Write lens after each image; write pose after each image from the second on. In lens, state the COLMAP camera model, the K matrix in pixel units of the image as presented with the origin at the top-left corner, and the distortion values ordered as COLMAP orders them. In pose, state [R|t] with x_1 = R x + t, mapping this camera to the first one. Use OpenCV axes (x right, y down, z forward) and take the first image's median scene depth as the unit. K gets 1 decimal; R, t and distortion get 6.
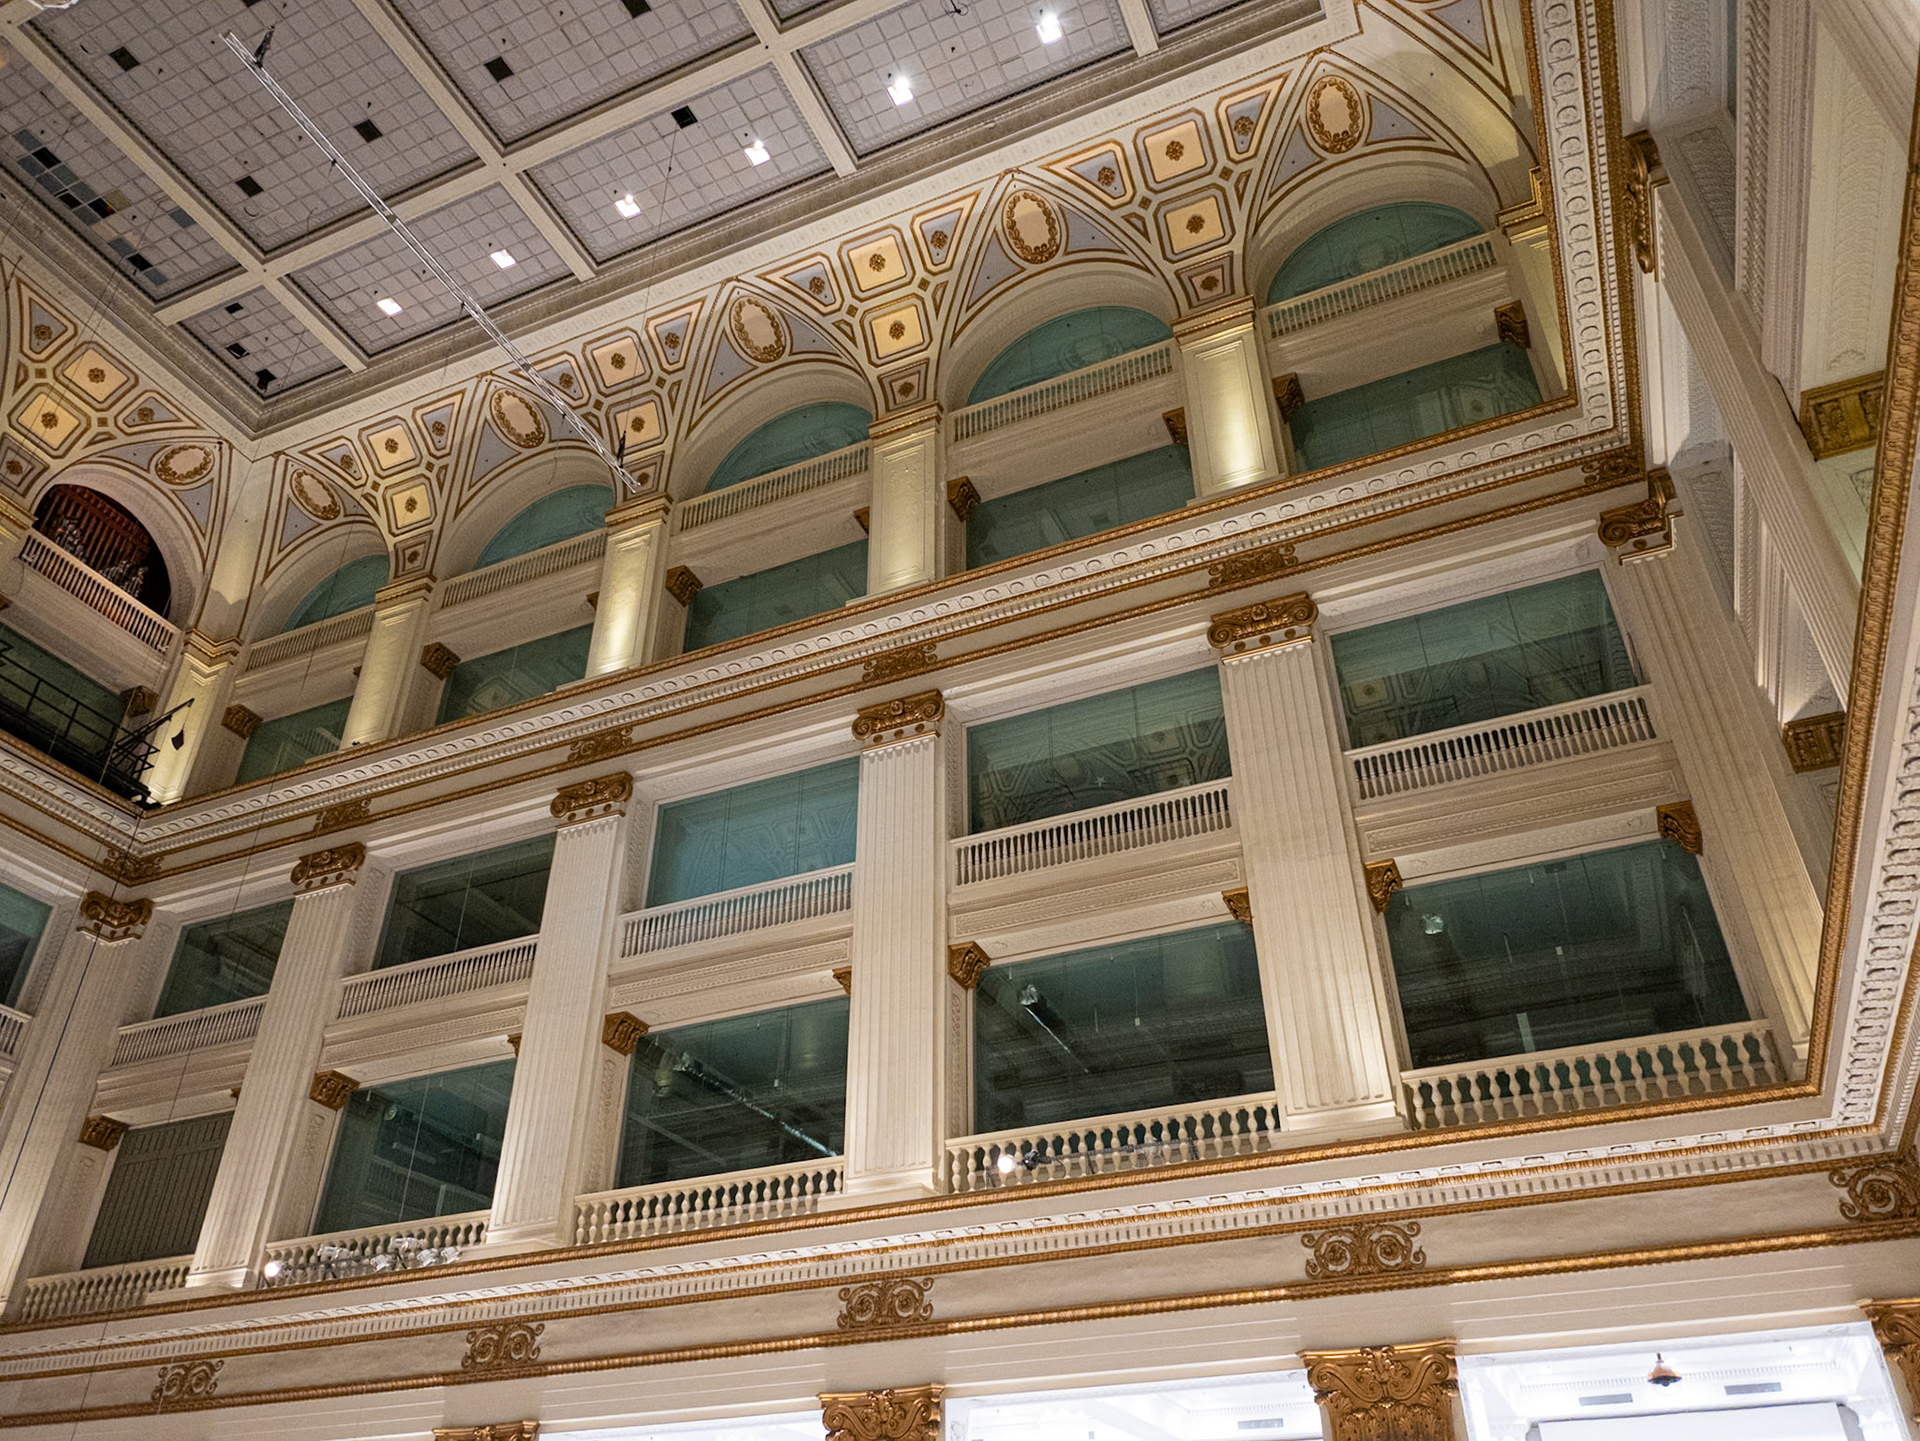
lens RADIAL K [[1441.8, 0, 958.9], [0, 1441.8, 715.1], [0, 0, 1]] dist [0.017716, -0.006348]
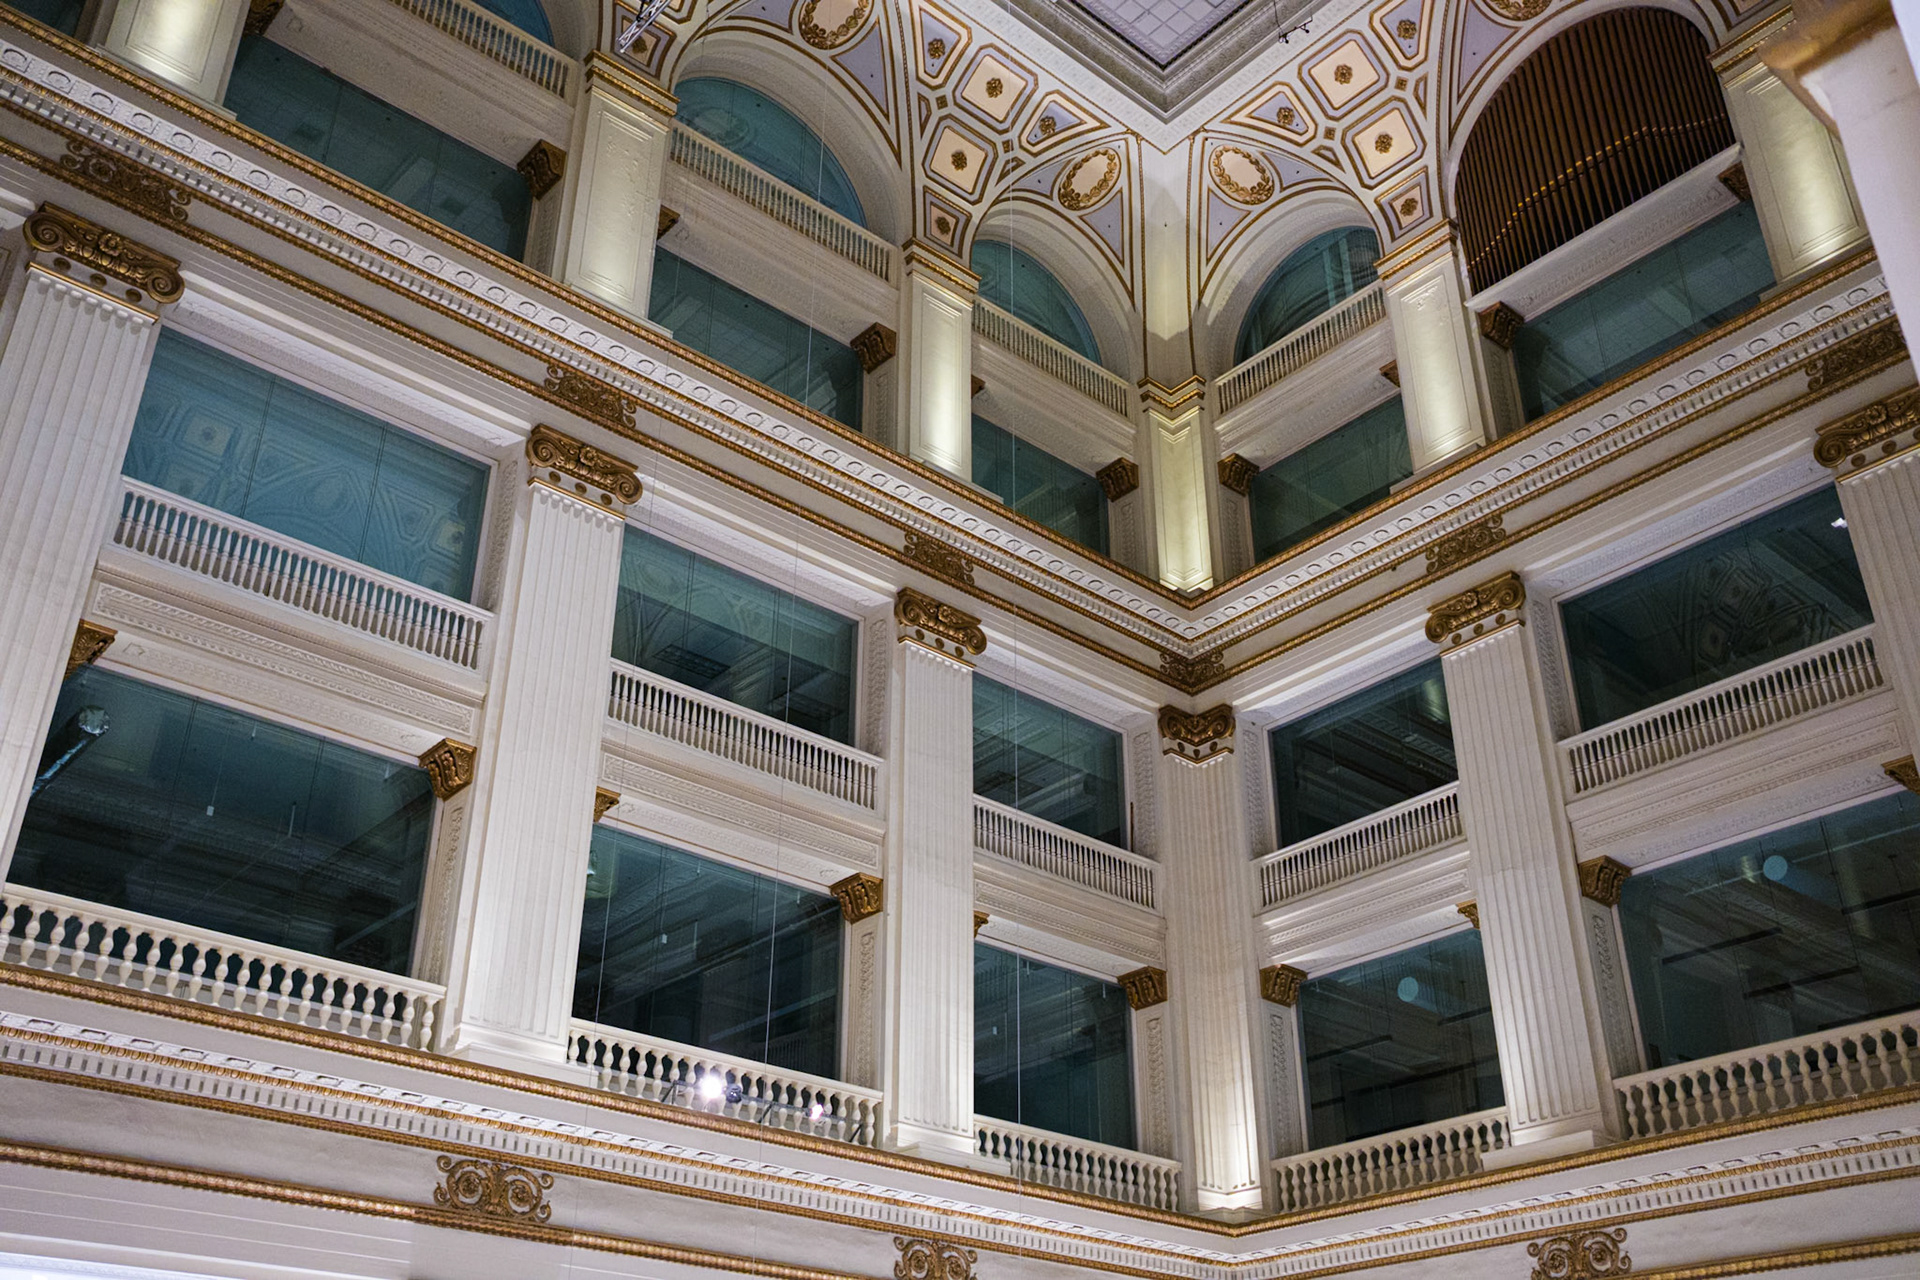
lens RADIAL K [[1819.3, 0, 960.0], [0, 1819.3, 640.0], [0, 0, 1]] dist [-0.077621, 0.175635]
pose [[0.417771, 0.454463, 0.786721, -0.717419], [-0.517039, 0.830941, -0.205446, 0.183263], [-0.747087, -0.320936, 0.582118, 0.257949]]
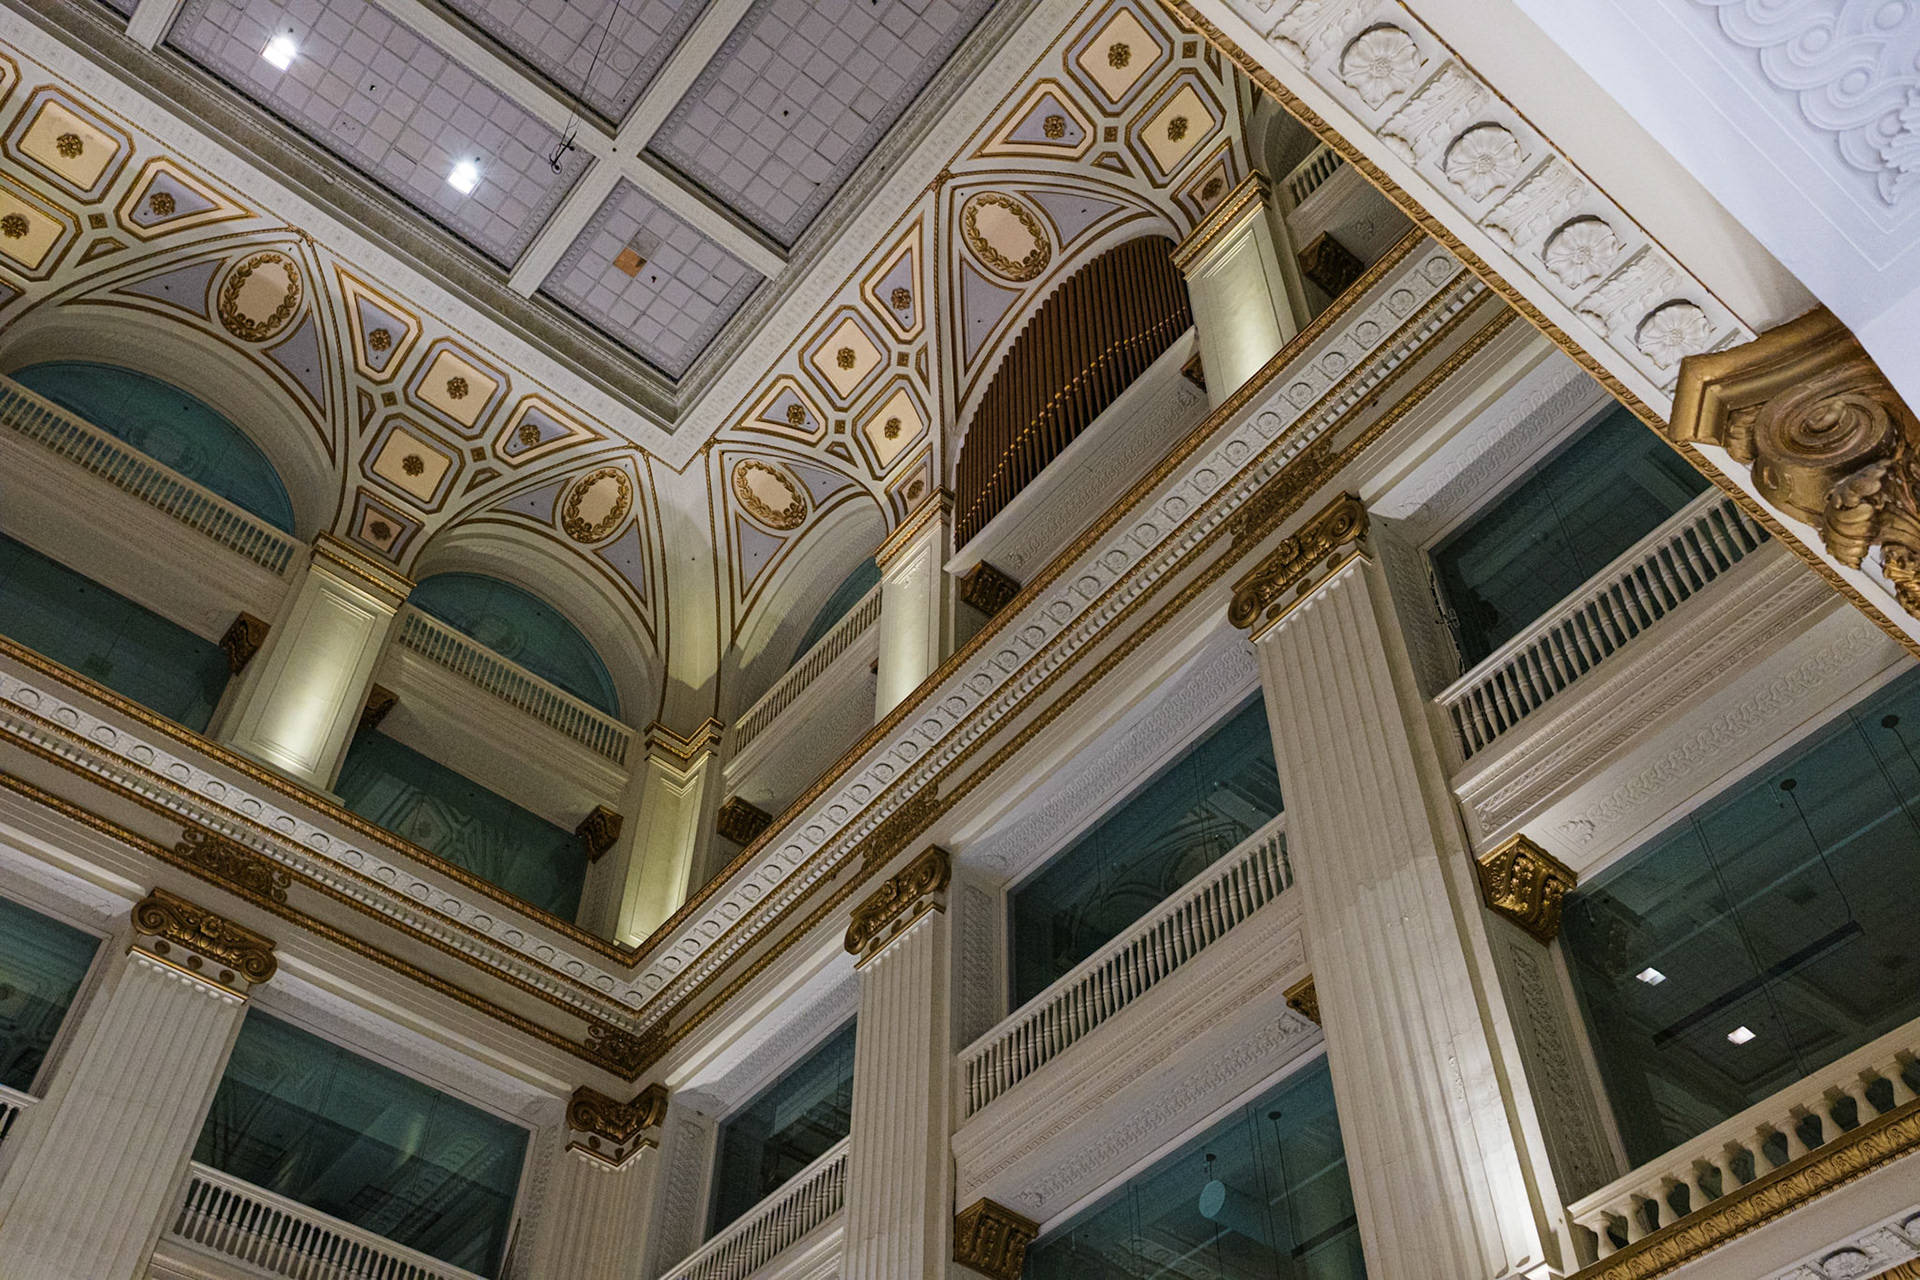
lens RADIAL K [[1819.3, 0, 960.0], [0, 1819.3, 640.0], [0, 0, 1]] dist [-0.077621, 0.175635]
pose [[0.447537, 0.695456, 0.562184, -0.236123], [-0.514577, 0.714421, -0.474145, 0.063594], [-0.731383, -0.077089, 0.677595, 0.091738]]
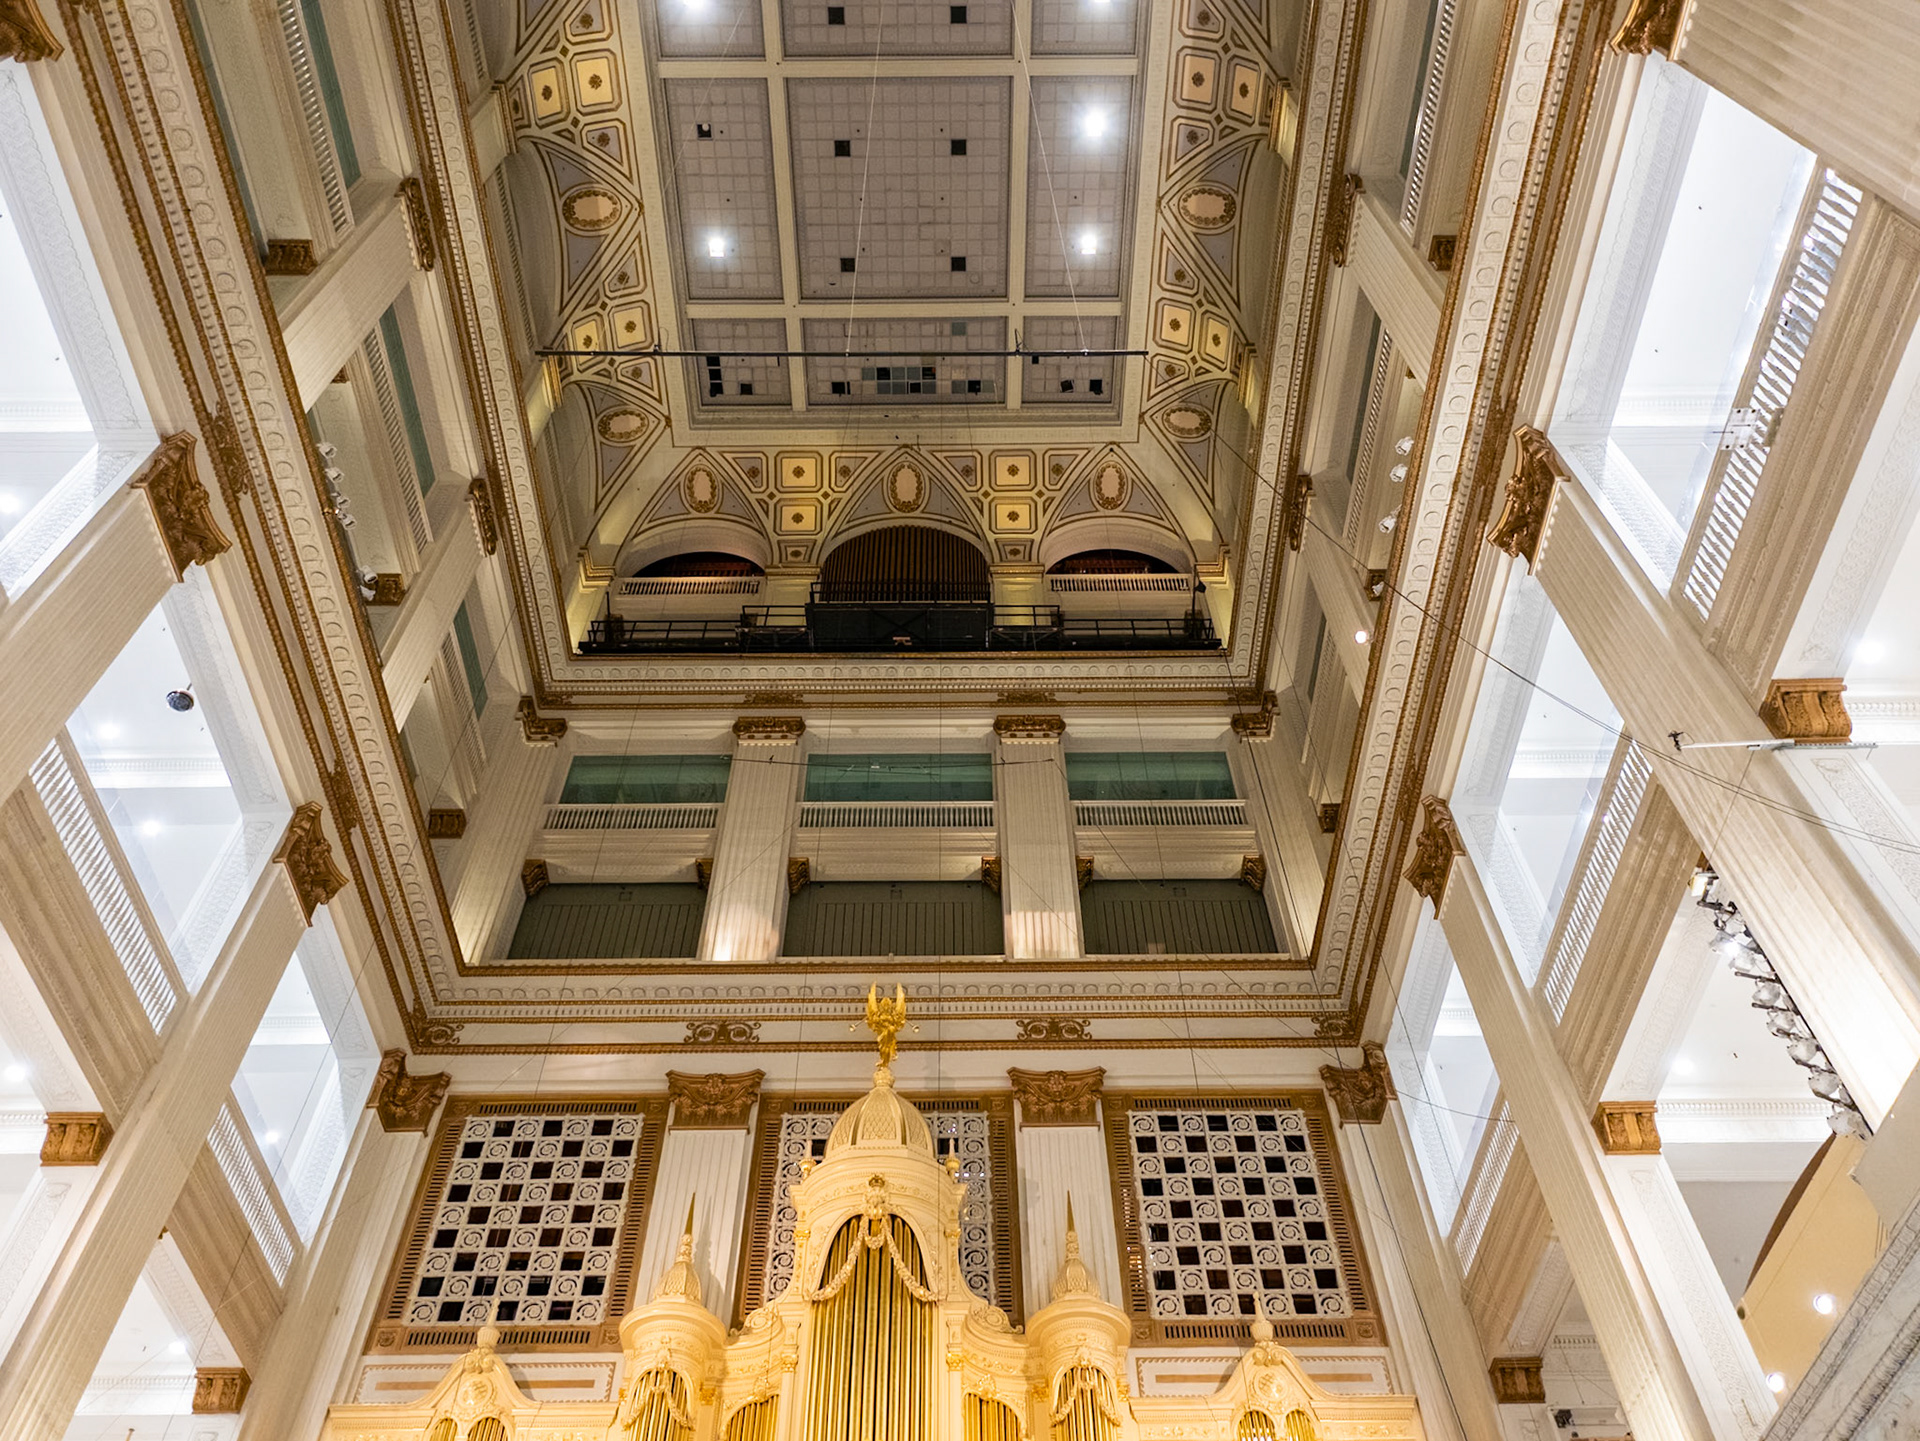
lens RADIAL K [[1480.2, 0, 958.0], [0, 1480.2, 715.5], [0, 0, 1]] dist [0.016353, -0.009584]
pose [[0.916187, 0.315174, 0.247523, -0.242420], [-0.222342, 0.913631, -0.340357, 0.459445], [-0.333416, 0.256796, 0.907133, -0.391245]]
